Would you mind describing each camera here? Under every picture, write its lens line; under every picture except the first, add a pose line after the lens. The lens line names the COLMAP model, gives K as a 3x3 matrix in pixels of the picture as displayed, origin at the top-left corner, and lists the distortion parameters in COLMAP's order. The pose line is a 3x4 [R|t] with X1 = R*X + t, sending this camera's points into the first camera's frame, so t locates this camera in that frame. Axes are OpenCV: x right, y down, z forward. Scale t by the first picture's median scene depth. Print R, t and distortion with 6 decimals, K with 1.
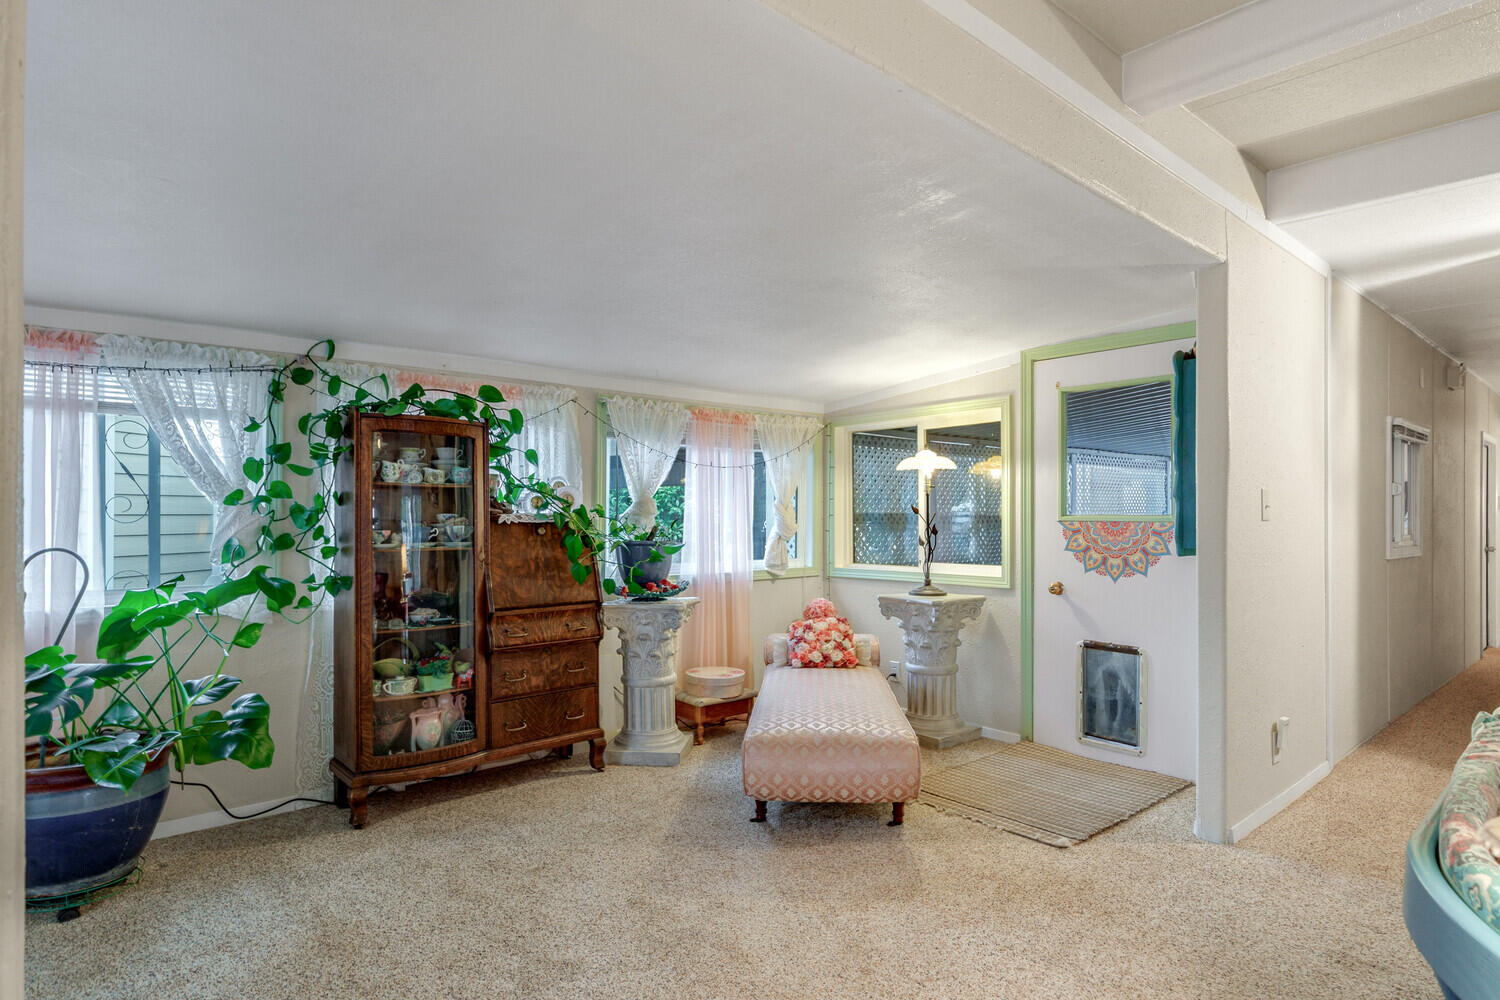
lens RADIAL K [[803.5, 0, 747.3], [0, 803.5, 502.1], [0, 0, 1]] dist [-0.003694, 0.000233]
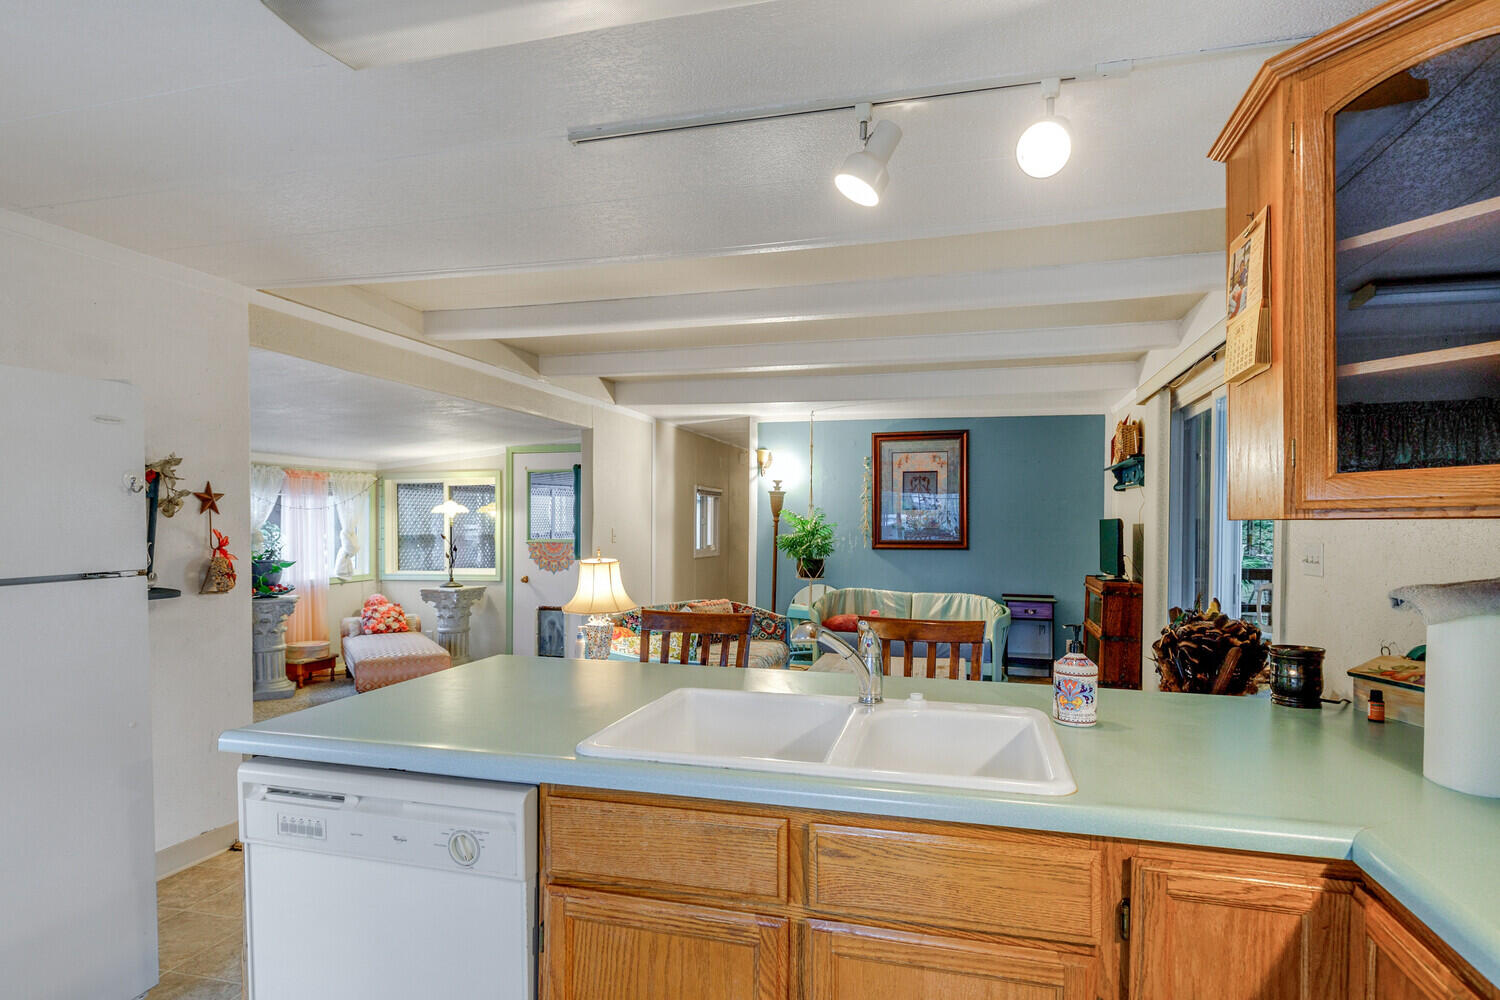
lens RADIAL K [[803.5, 0, 758.9], [0, 803.5, 526.6], [0, 0, 1]] dist [-0.003694, 0.000233]
pose [[0.822772, -0.005340, 0.568346, -0.210444], [-0.006548, 0.999800, 0.018873, -0.049338], [-0.568334, -0.019250, 0.822573, -0.783758]]
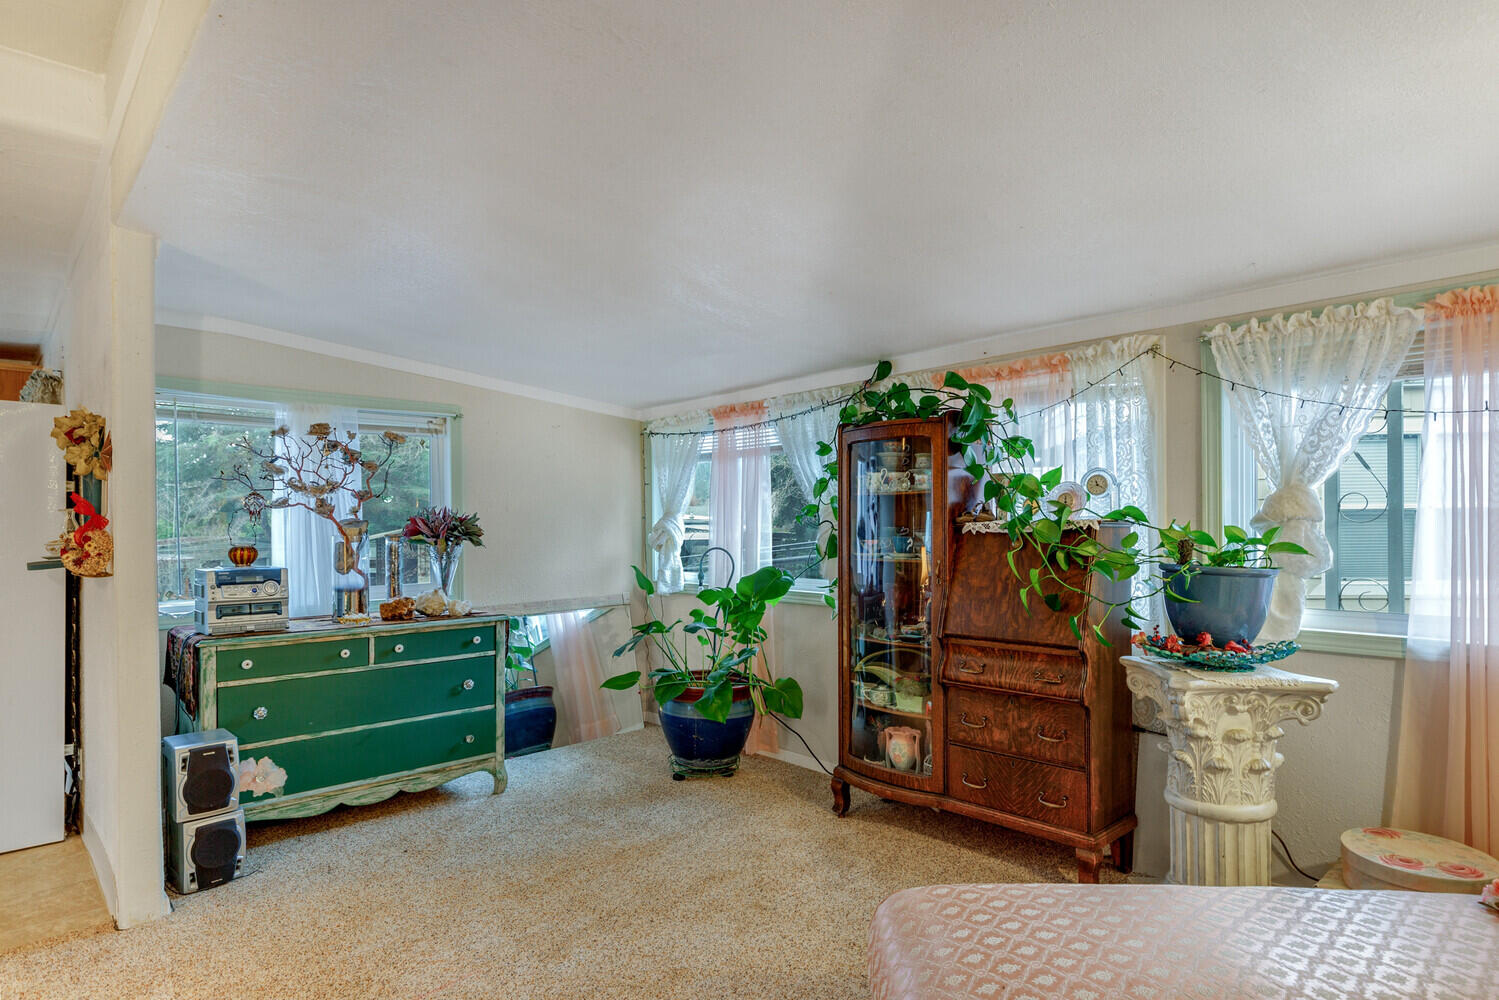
lens RADIAL K [[802.9, 0, 745.2], [0, 802.9, 523.7], [0, 0, 1]] dist [-0.003694, 0.000233]
pose [[0.052582, 0.002868, -0.998613, 0.411688], [0.026913, 0.999629, 0.004288, 0.005249], [0.998254, -0.027101, 0.052485, 0.584964]]
